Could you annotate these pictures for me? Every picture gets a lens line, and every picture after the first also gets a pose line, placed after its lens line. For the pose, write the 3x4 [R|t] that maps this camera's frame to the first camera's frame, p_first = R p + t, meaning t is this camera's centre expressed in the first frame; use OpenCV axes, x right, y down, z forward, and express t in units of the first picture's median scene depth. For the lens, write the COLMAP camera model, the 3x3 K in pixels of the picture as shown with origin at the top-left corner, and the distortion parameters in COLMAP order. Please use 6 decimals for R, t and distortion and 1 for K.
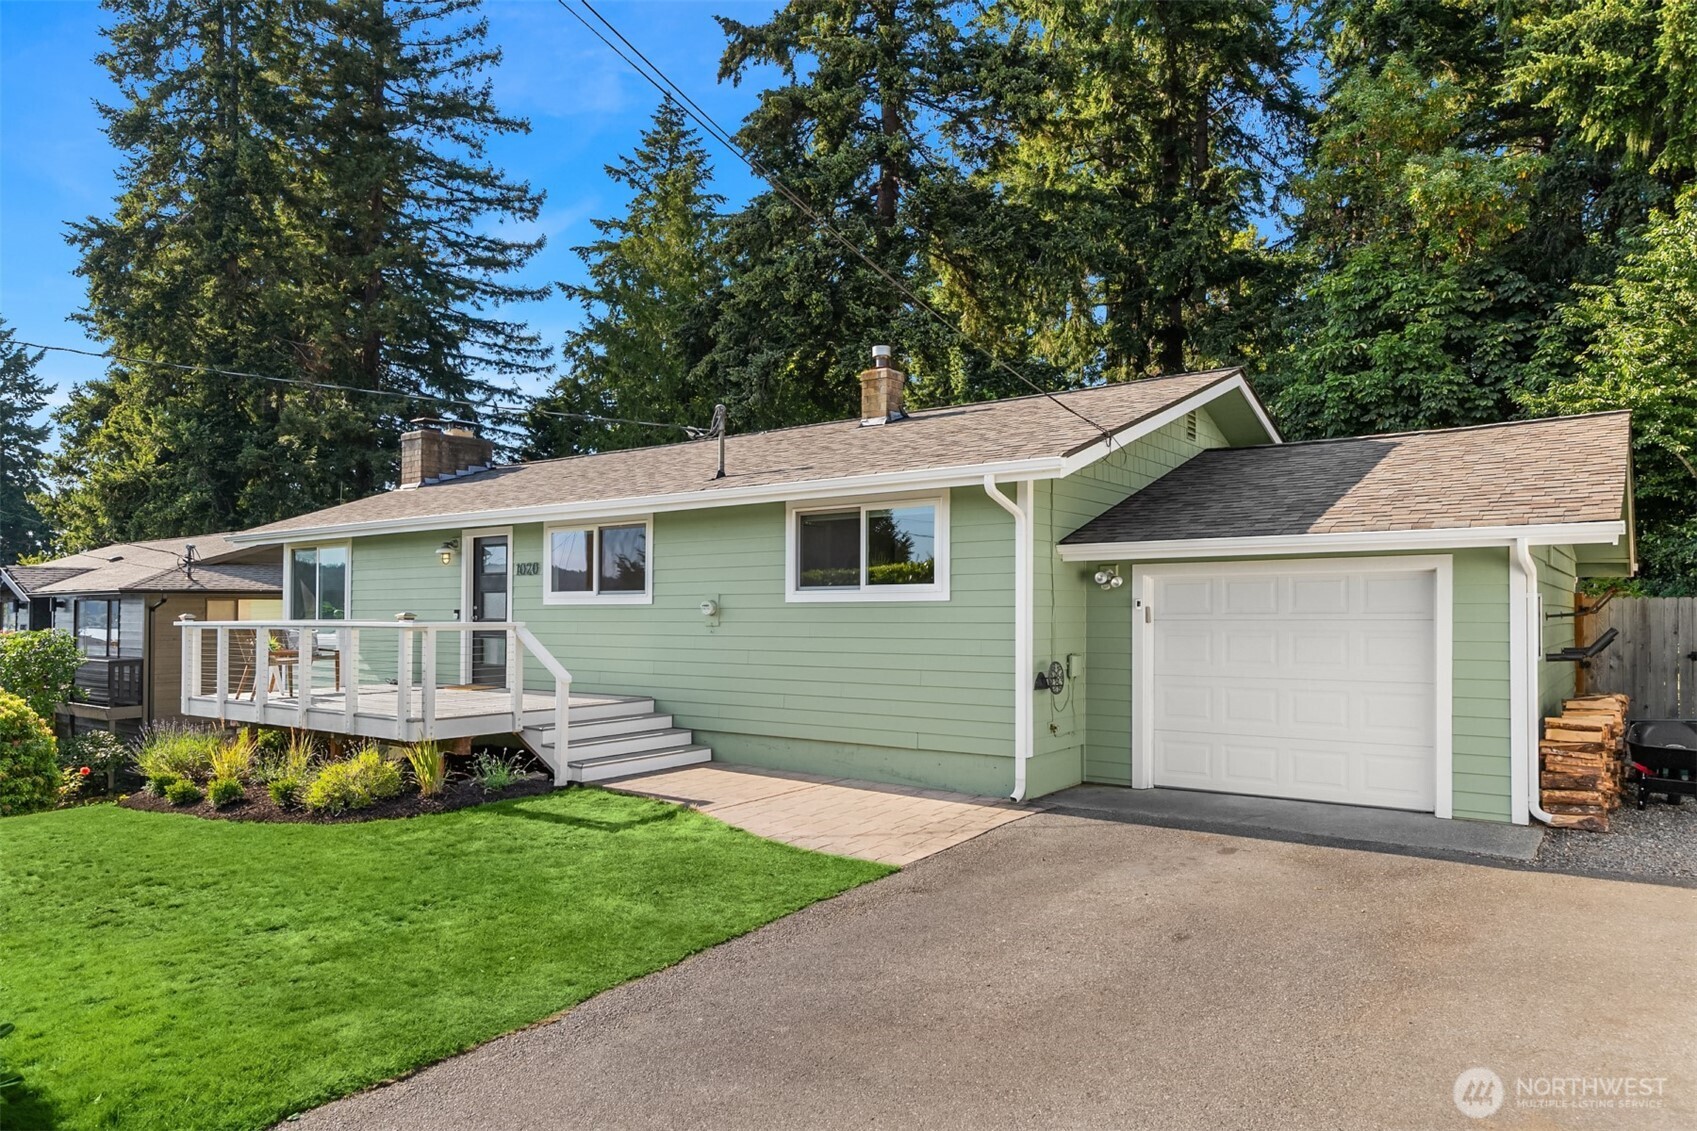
lens RADIAL K [[1094.4, 0, 847.7], [0, 1094.4, 579.0], [0, 0, 1]] dist [0.013476, -0.003283]
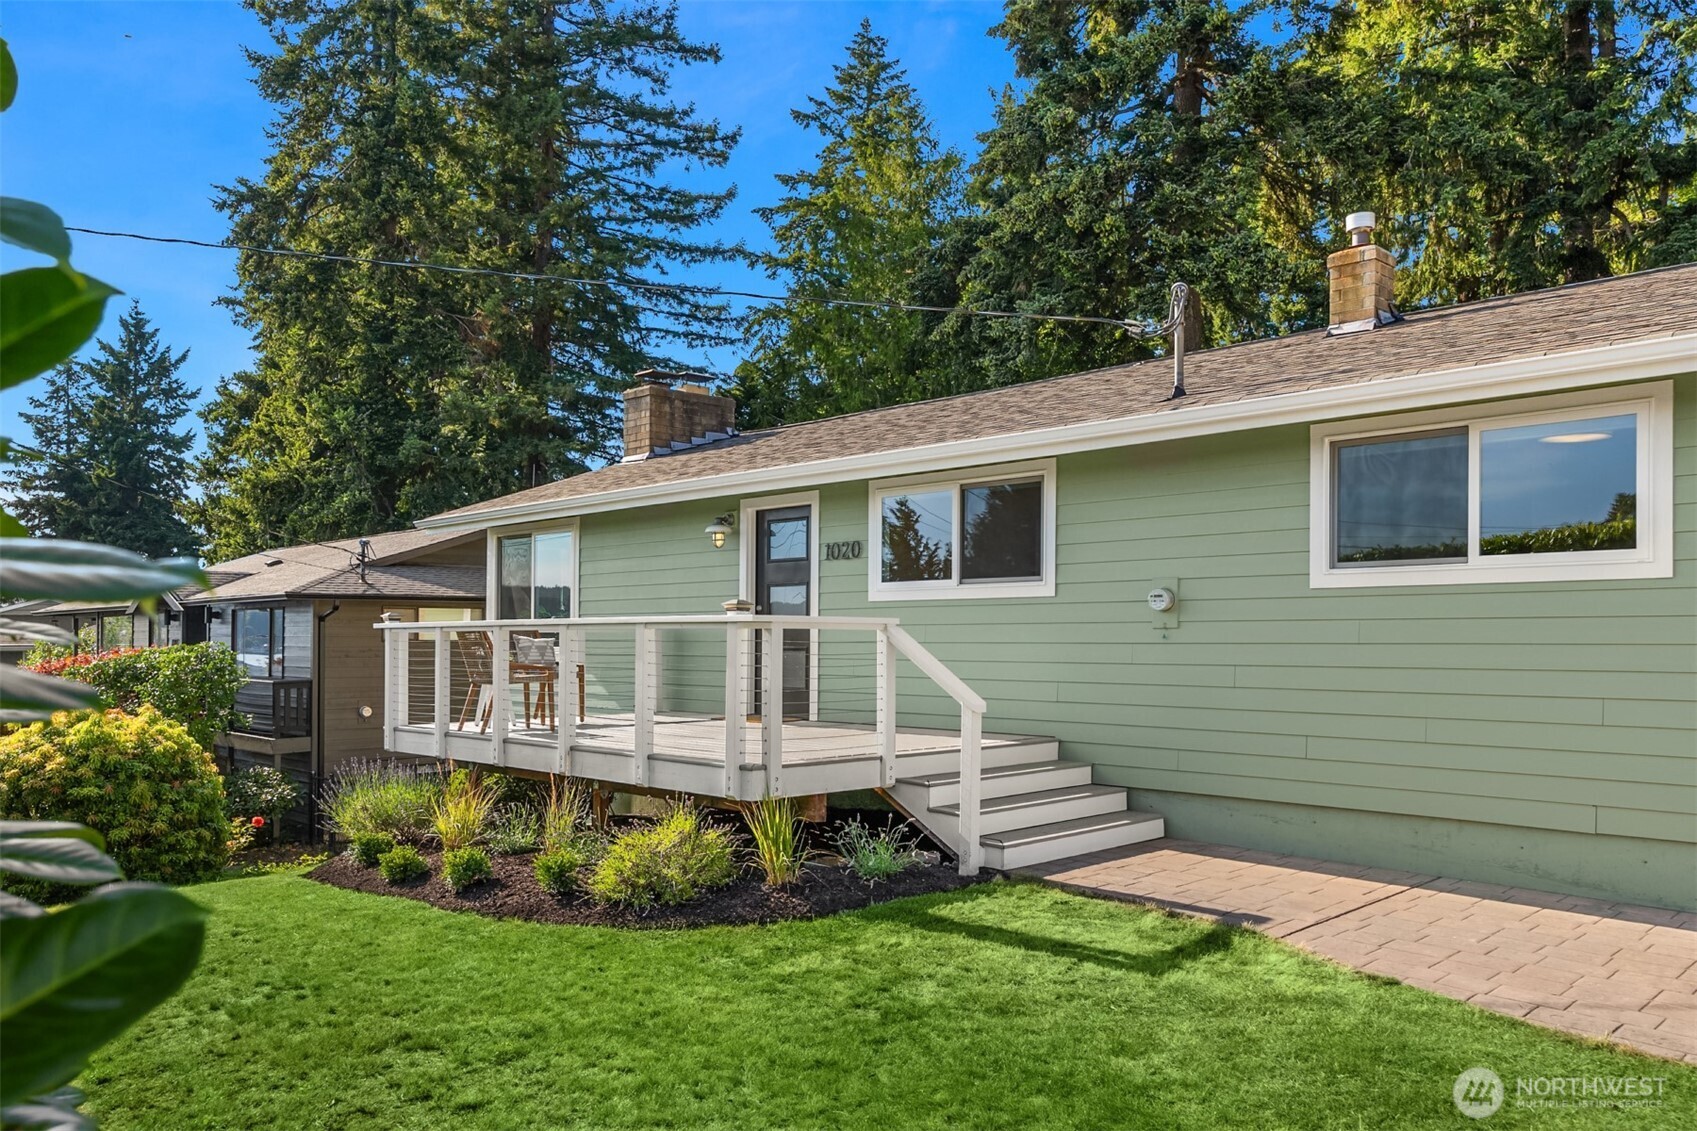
lens RADIAL K [[1251.4, 0, 863.8], [0, 1251.4, 612.4], [0, 0, 1]] dist [0.009711, 0.007510]
pose [[0.990806, 0.001327, -0.135280, -0.100254], [-0.000256, 0.999968, 0.007937, 0.013952], [0.135287, -0.007829, 0.990776, 0.123513]]
